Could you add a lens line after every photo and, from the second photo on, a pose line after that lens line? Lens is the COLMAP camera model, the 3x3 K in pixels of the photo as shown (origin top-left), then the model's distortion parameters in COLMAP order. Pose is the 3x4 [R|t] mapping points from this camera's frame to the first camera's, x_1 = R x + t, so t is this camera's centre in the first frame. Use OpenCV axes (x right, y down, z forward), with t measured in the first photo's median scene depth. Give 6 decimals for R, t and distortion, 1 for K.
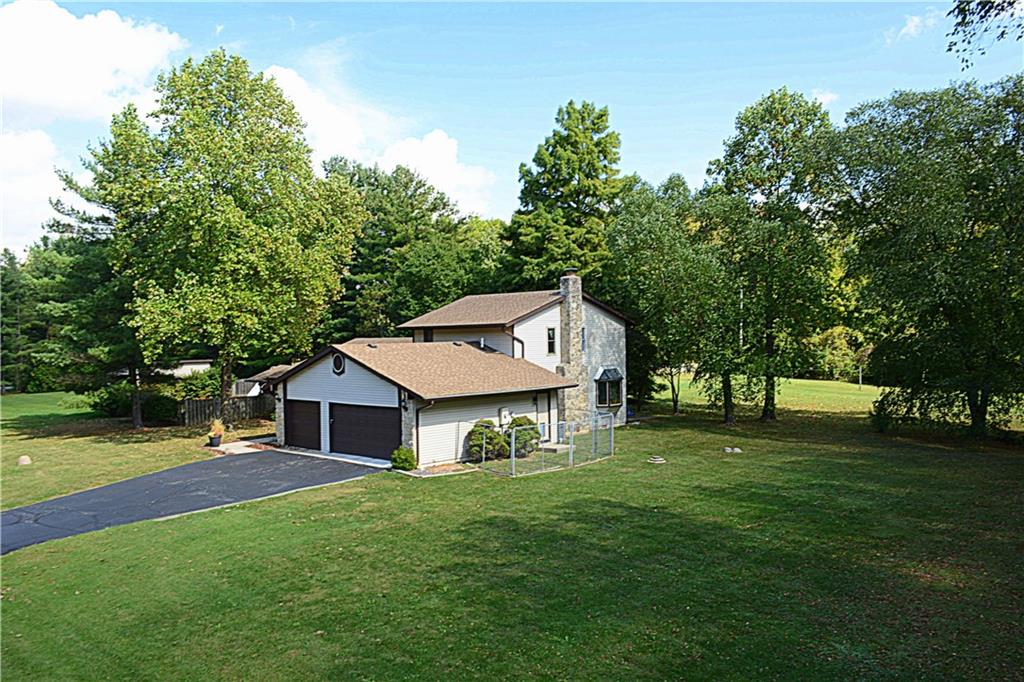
lens RADIAL K [[793.0, 0, 514.9], [0, 793.0, 339.6], [0, 0, 1]] dist [-0.001585, -0.000855]
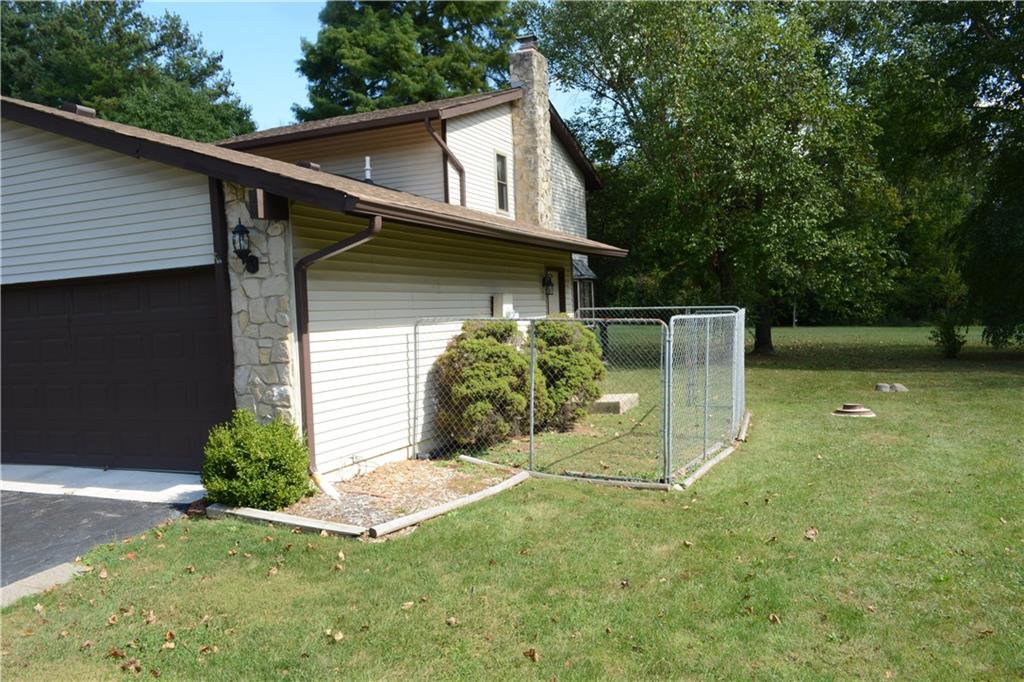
lens RADIAL K [[793.0, 0, 508.8], [0, 793.0, 342.5], [0, 0, 1]] dist [-0.001585, -0.000855]
pose [[0.938538, -0.034997, 0.343398, -0.133141], [0.027124, 0.999248, 0.027705, 0.096930], [-0.344109, -0.016688, 0.938781, 0.659088]]
